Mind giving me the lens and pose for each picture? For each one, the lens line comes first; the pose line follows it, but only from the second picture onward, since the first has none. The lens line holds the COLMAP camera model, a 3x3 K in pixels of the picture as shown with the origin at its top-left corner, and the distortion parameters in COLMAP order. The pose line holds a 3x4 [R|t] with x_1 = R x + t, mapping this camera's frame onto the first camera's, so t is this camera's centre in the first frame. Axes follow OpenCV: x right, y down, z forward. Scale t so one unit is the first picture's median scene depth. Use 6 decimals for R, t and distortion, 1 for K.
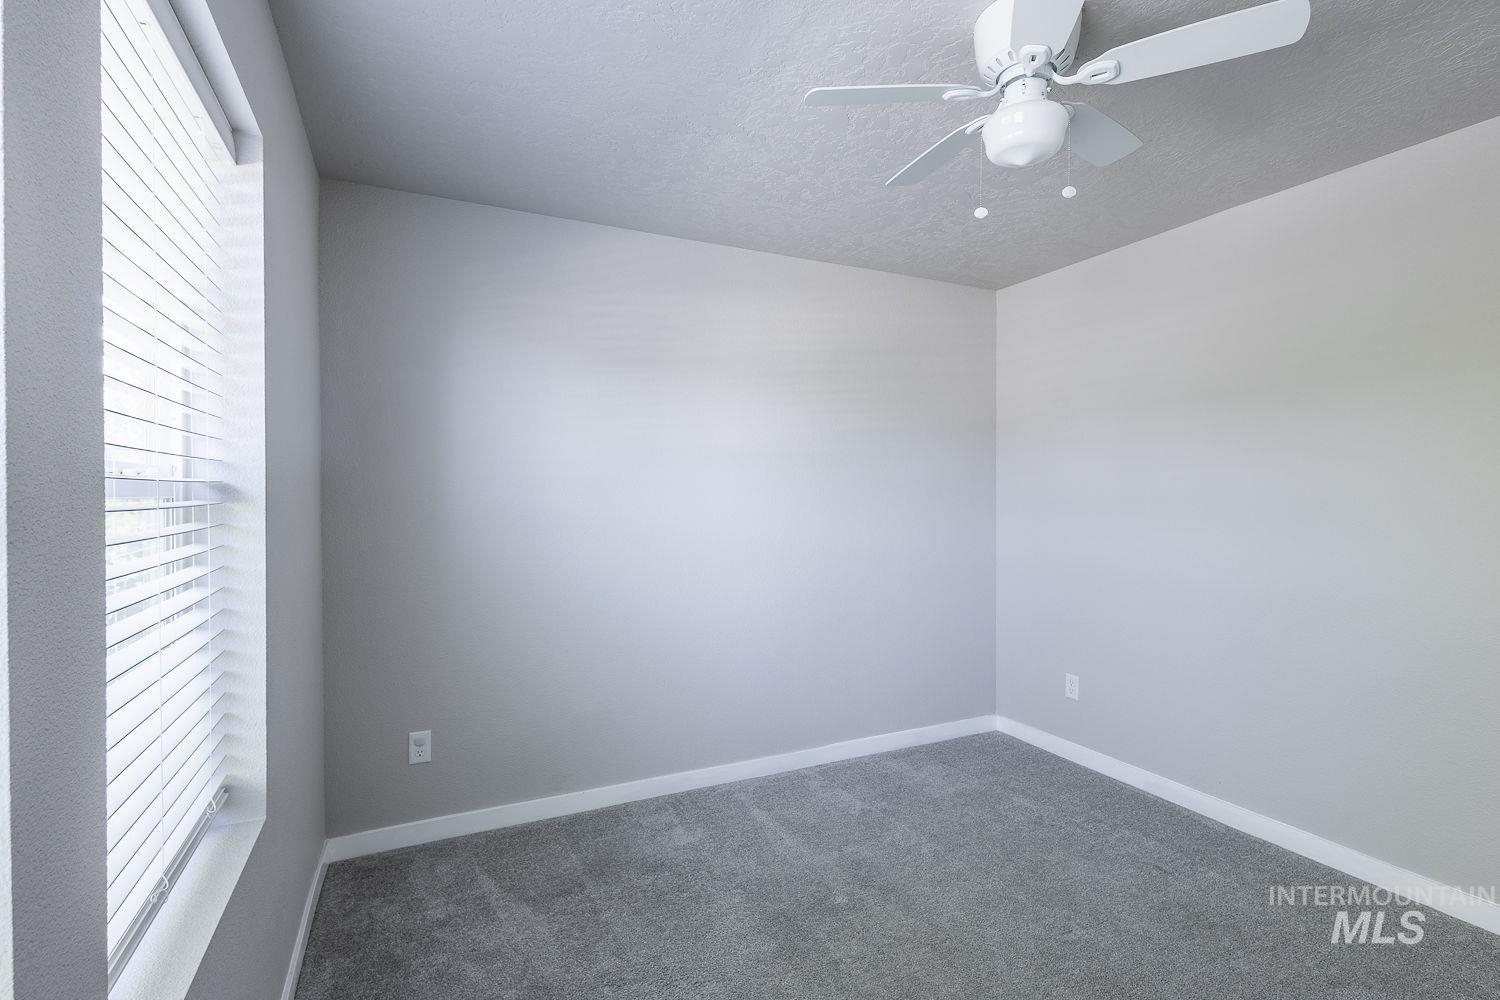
lens RADIAL K [[695.0, 0, 748.4], [0, 695.0, 496.8], [0, 0, 1]] dist [0.011489, -0.002467]
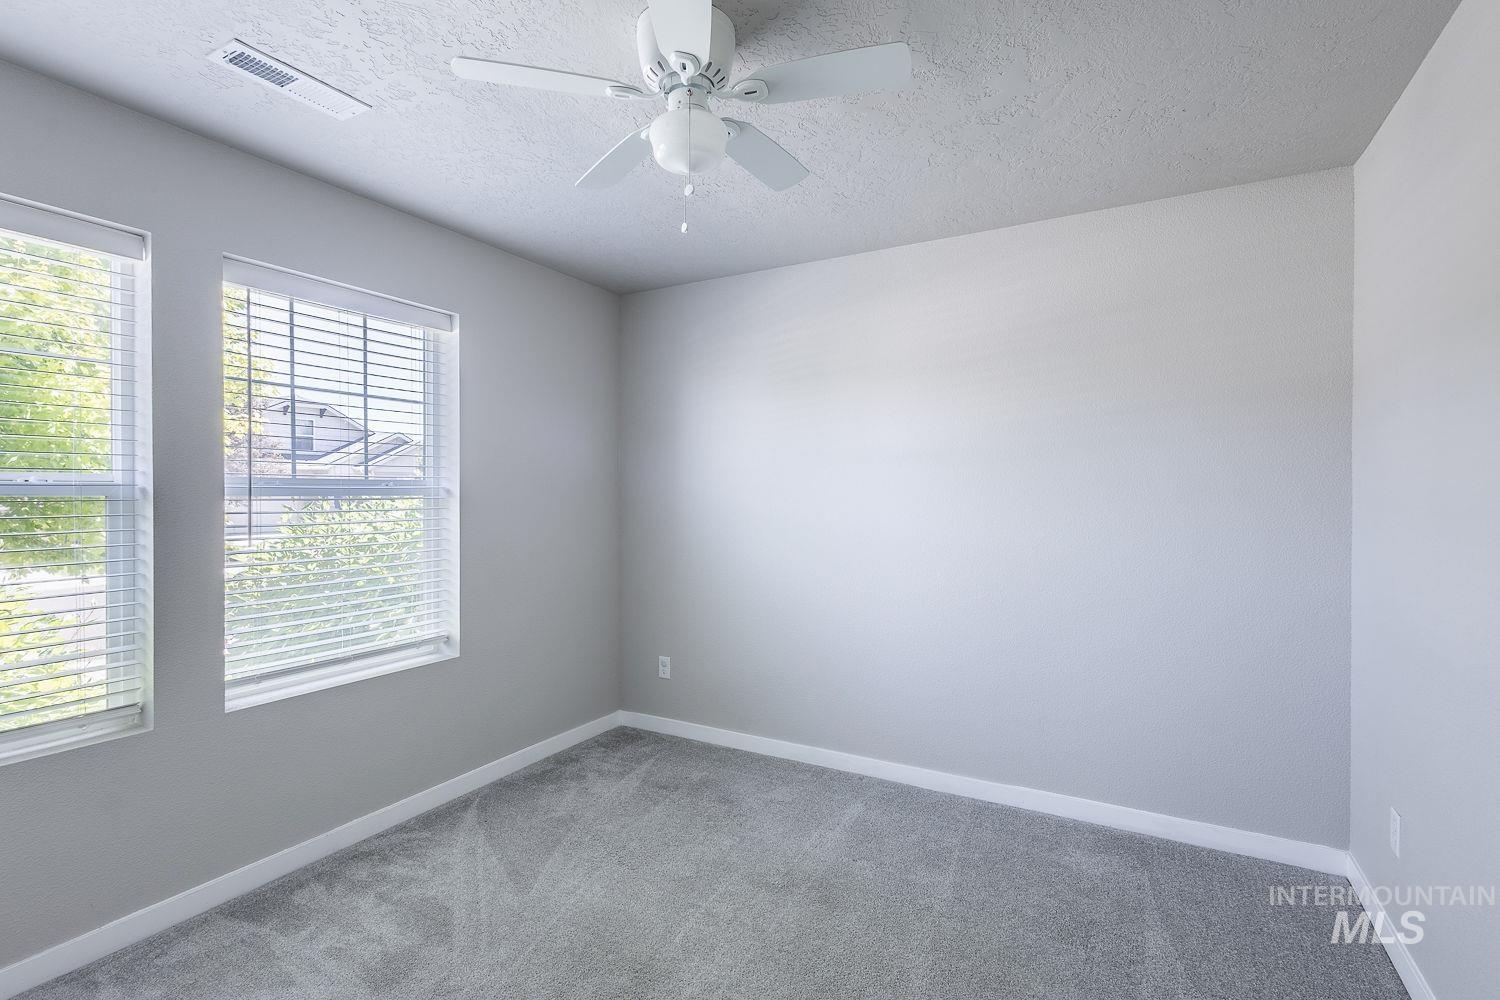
lens RADIAL K [[695.0, 0, 775.5], [0, 695.0, 501.2], [0, 0, 1]] dist [0.011489, -0.002467]
pose [[0.581121, 0.006792, -0.813789, 0.845406], [-0.005617, 0.999975, 0.004335, 0.002897], [0.813798, 0.002052, 0.581144, 0.340164]]
